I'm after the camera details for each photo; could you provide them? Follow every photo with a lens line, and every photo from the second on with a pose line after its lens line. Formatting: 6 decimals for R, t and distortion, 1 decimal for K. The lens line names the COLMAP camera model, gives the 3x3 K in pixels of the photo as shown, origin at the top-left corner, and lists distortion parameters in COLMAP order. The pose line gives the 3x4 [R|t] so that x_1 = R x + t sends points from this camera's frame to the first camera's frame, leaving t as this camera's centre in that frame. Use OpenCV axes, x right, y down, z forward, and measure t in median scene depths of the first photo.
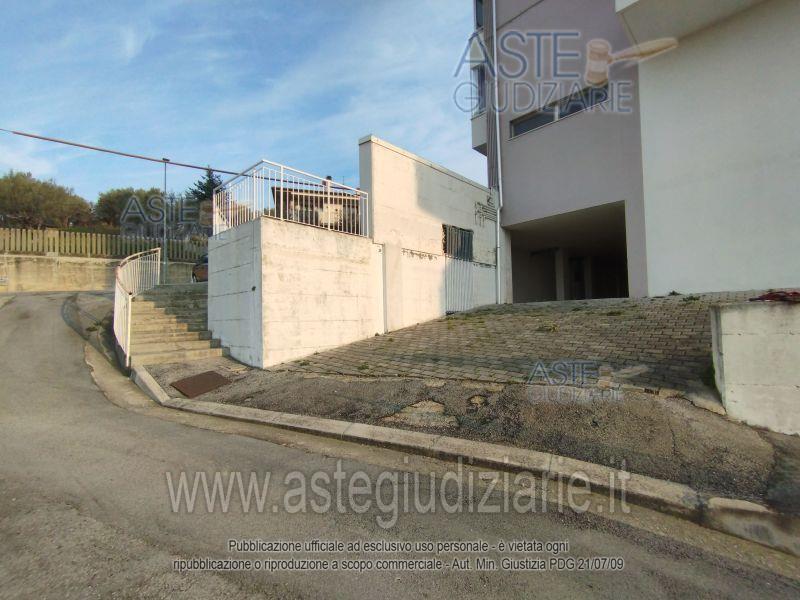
lens RADIAL K [[371.9, 0, 398.5], [0, 371.9, 310.3], [0, 0, 1]] dist [-0.001476, 0.009670]
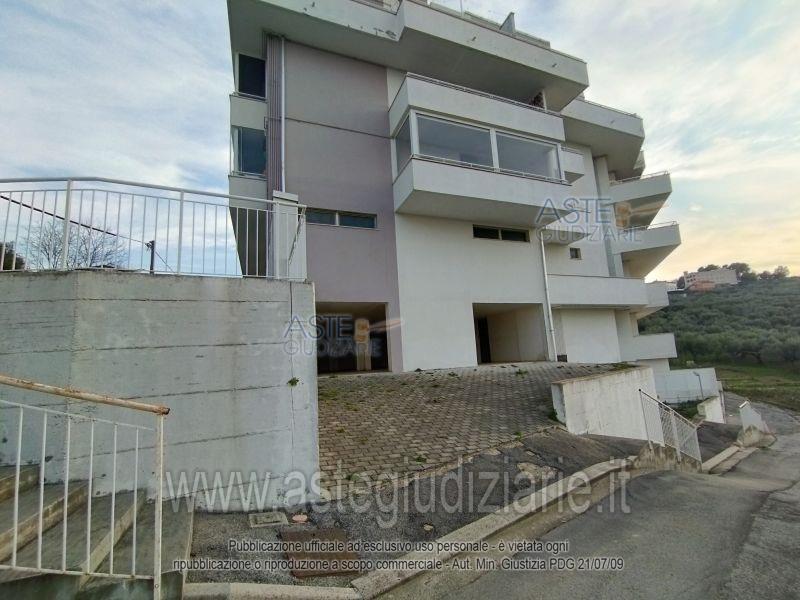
lens RADIAL K [[379.0, 0, 425.0], [0, 379.0, 301.0], [0, 0, 1]] dist [0.003353, 0.000699]
pose [[0.369122, 0.148613, 0.917422, -0.611651], [0.027784, 0.984927, -0.170727, -0.050044], [-0.928965, 0.088508, 0.359429, 0.334179]]
